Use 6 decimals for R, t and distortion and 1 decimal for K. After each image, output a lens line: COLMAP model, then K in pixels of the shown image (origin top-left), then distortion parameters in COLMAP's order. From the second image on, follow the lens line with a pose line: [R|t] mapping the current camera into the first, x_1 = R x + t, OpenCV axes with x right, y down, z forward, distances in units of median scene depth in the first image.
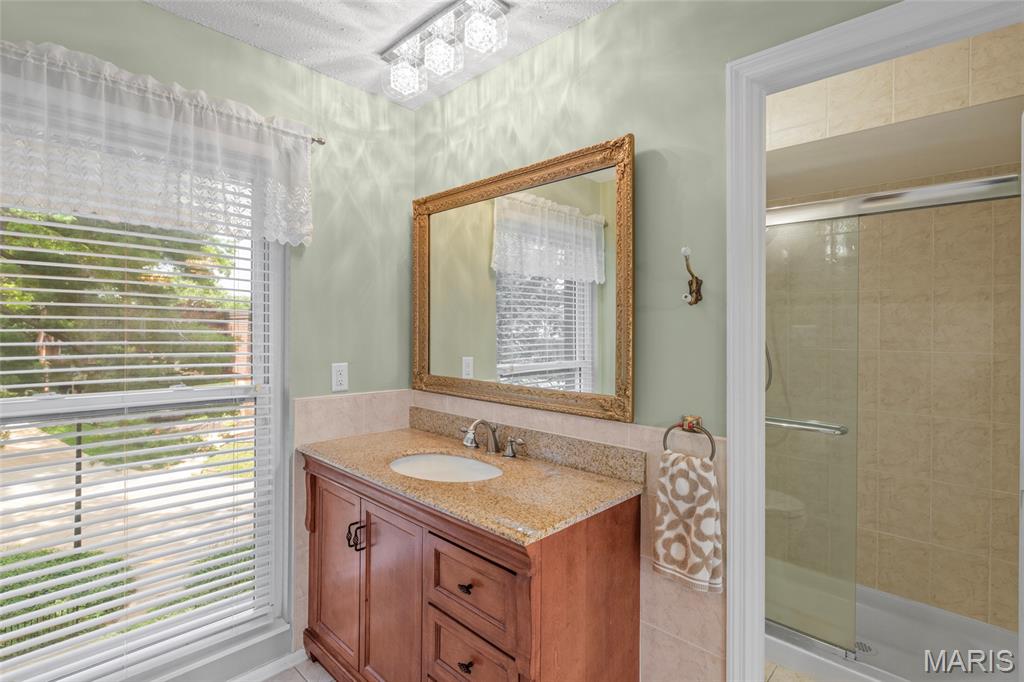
lens RADIAL K [[491.2, 0, 512.9], [0, 491.2, 334.9], [0, 0, 1]] dist [0.018683, -0.000738]
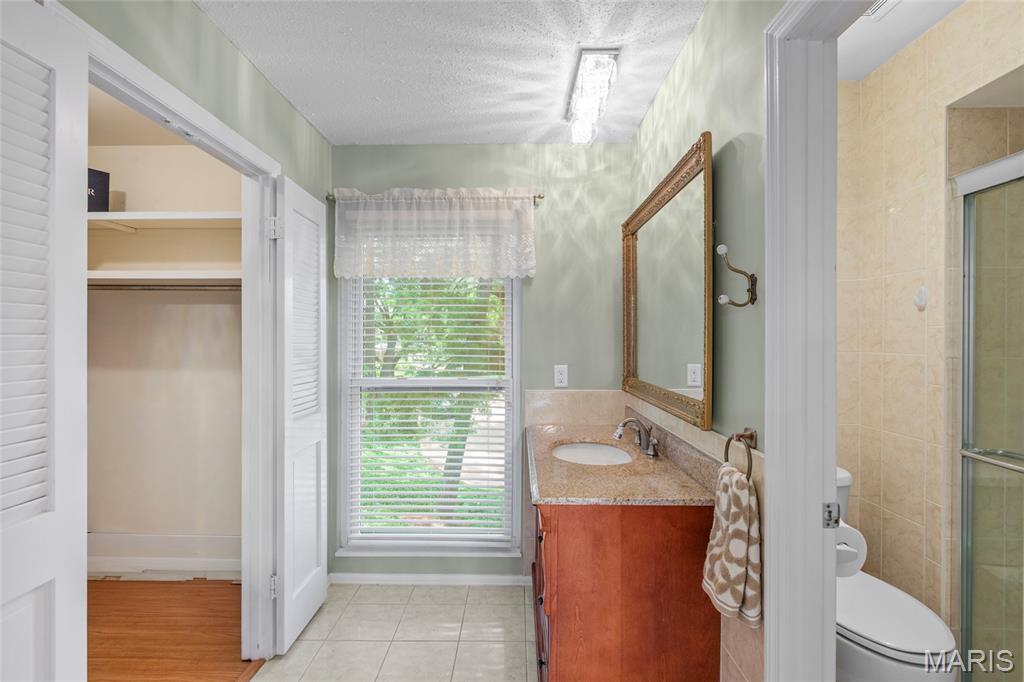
lens RADIAL K [[491.2, 0, 510.0], [0, 491.2, 342.8], [0, 0, 1]] dist [0.018683, -0.000738]
pose [[0.679010, -0.007761, -0.734088, 0.517001], [0.001556, 0.999957, -0.009132, 0.011983], [0.734127, 0.005059, 0.678993, 0.047723]]
